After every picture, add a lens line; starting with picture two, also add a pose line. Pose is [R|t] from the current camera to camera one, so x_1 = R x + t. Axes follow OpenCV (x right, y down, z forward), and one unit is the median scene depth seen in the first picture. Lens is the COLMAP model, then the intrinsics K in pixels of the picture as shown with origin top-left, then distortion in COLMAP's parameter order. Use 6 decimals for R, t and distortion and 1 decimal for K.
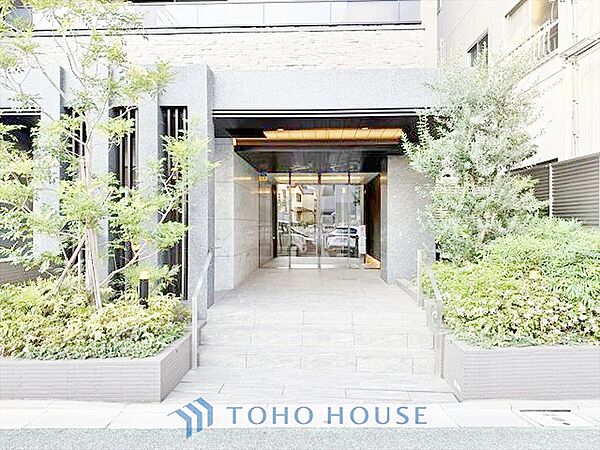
lens RADIAL K [[413.7, 0, 303.6], [0, 413.7, 227.8], [0, 0, 1]] dist [0.016245, -0.018473]
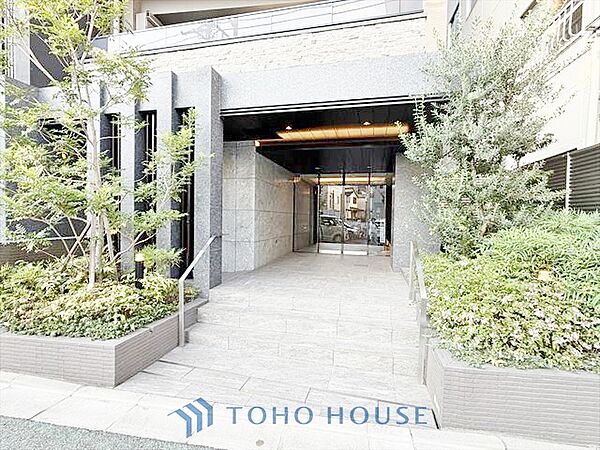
lens RADIAL K [[286.3, 0, 307.2], [0, 286.3, 227.1], [0, 0, 1]] dist [-0.005632, 0.003435]
pose [[0.982311, 0.020094, -0.186174, 0.164961], [-0.016931, 0.999684, 0.018565, 0.011405], [0.186488, -0.015085, 0.982341, 0.301228]]
